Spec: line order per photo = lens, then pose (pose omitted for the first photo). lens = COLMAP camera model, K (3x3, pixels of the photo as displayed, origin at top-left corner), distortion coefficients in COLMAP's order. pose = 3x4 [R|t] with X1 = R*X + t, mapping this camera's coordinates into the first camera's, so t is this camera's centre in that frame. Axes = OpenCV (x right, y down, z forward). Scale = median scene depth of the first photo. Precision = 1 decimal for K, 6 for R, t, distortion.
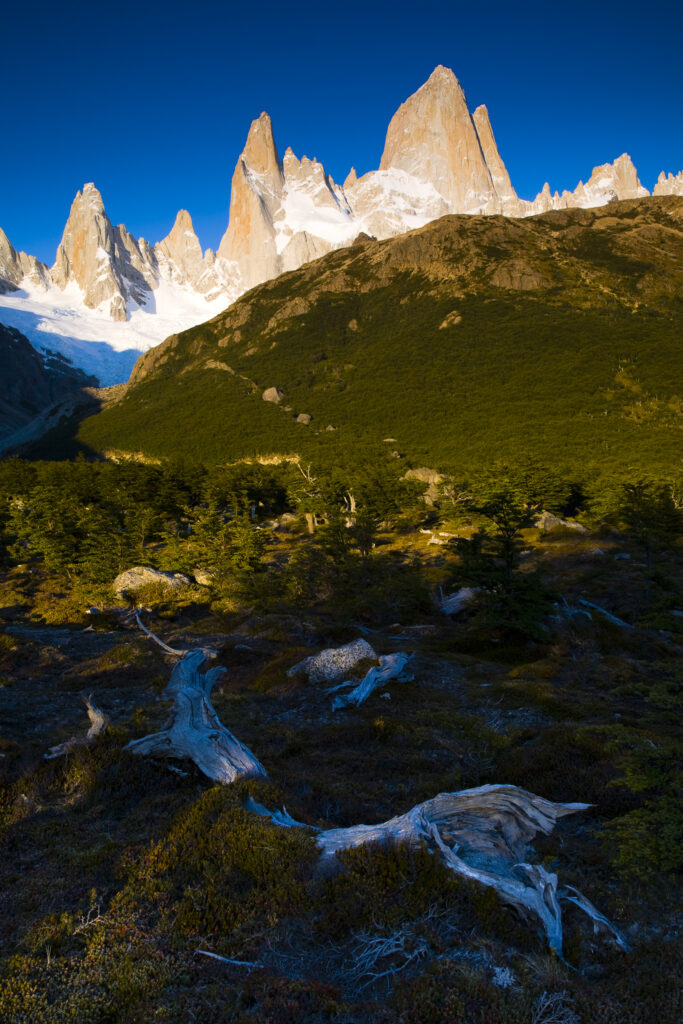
lens RADIAL K [[1027.5, 0, 338.2], [0, 1027.5, 514.7], [0, 0, 1]] dist [0.031588, 0.000000]
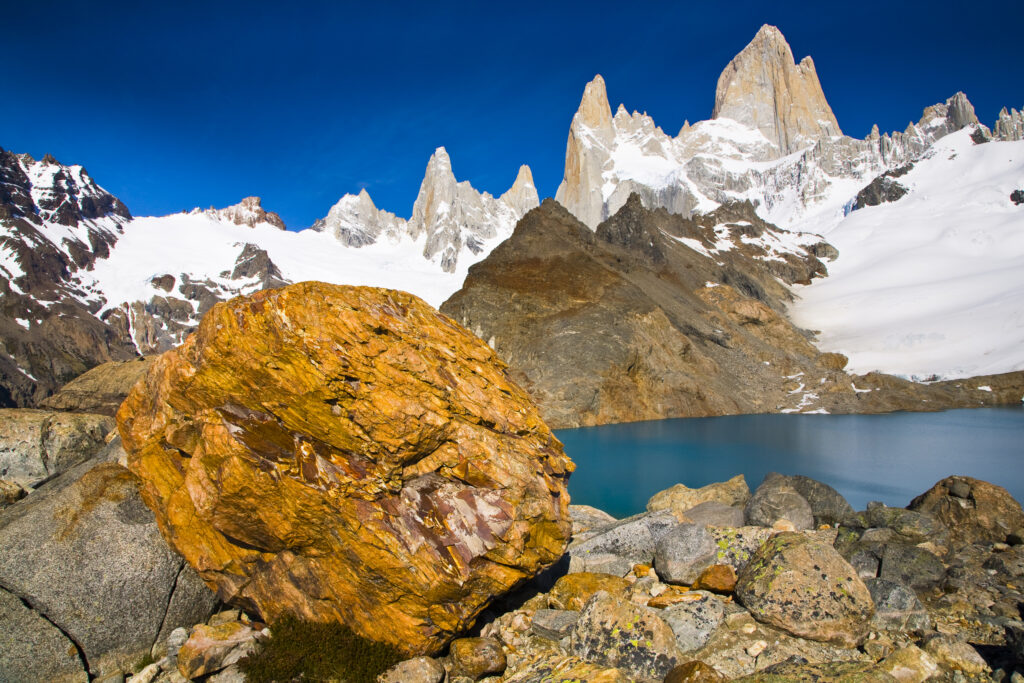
lens RADIAL K [[691.3, 0, 515.1], [0, 691.3, 336.5], [0, 0, 1]] dist [-0.098374, 0.012198]
pose [[0.961443, 0.014045, -0.274645, 0.046301], [-0.024593, 0.999085, -0.034999, -0.085590], [0.273902, 0.040404, 0.960908, 0.296025]]
